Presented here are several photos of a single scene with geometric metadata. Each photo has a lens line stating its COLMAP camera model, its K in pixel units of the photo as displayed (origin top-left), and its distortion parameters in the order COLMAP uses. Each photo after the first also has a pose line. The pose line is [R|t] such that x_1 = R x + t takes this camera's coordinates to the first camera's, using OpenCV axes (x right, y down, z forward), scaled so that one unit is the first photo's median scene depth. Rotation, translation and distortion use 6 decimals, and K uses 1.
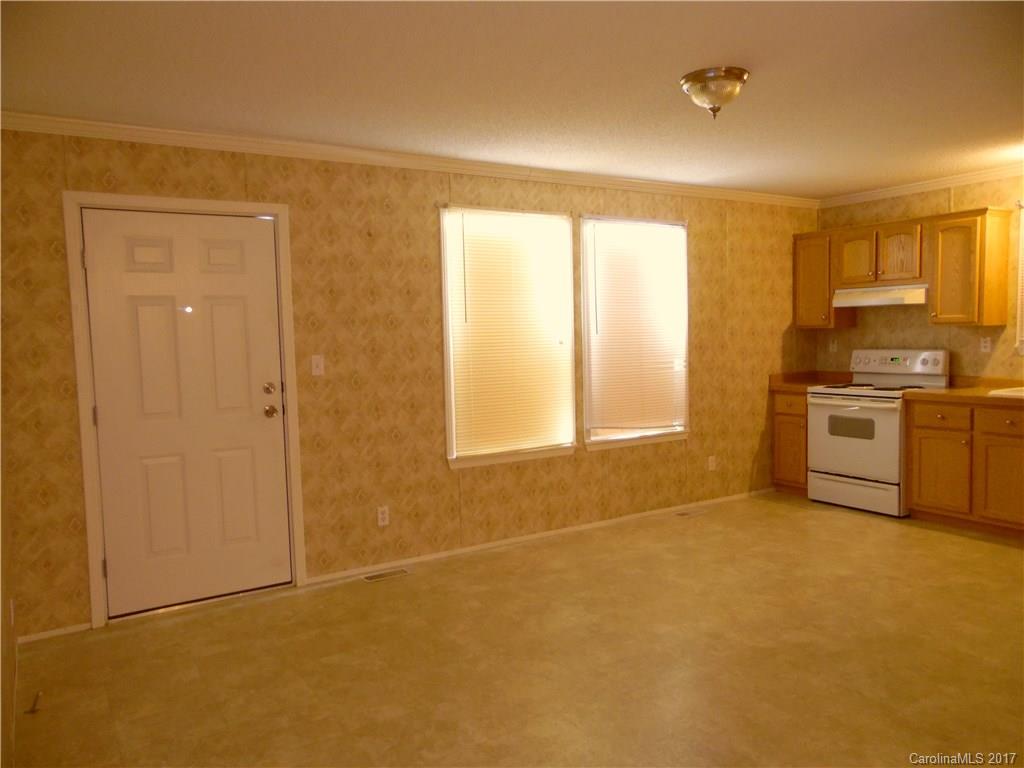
lens RADIAL K [[762.2, 0, 507.5], [0, 762.2, 386.5], [0, 0, 1]] dist [-0.004714, 0.005445]
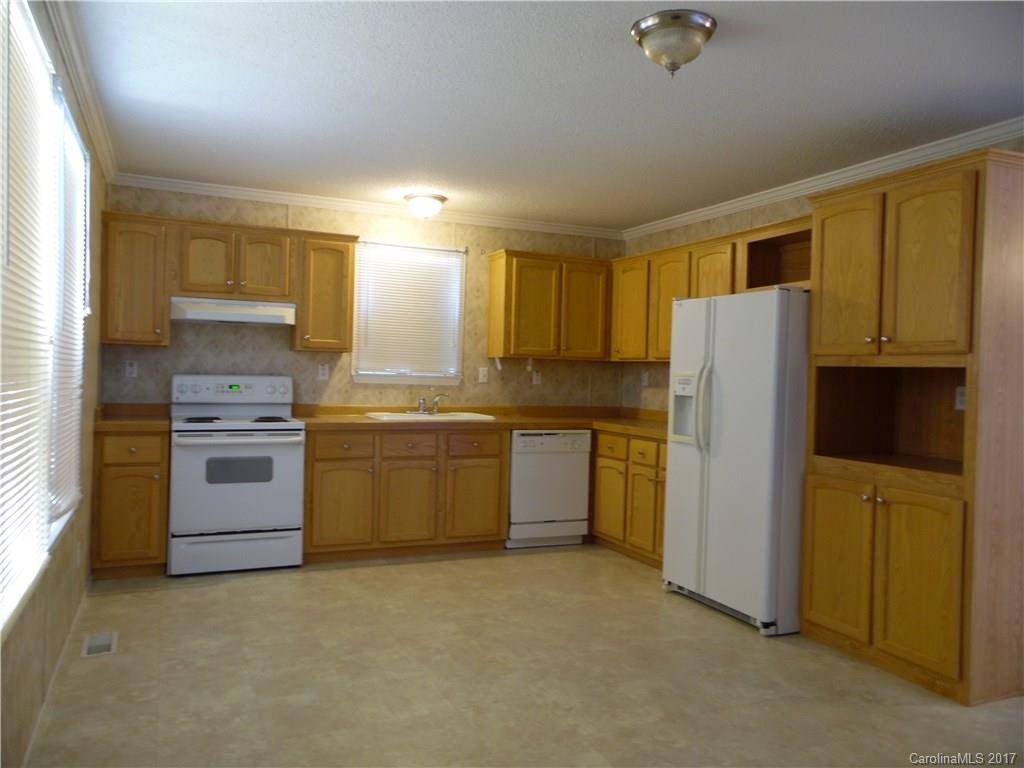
lens RADIAL K [[762.2, 0, 507.5], [0, 762.2, 386.5], [0, 0, 1]] dist [-0.004714, 0.005445]
pose [[0.131882, 0.009666, 0.991218, -0.320952], [0.043242, 0.998944, -0.015495, -0.010232], [-0.990322, 0.044906, 0.131325, 0.631561]]
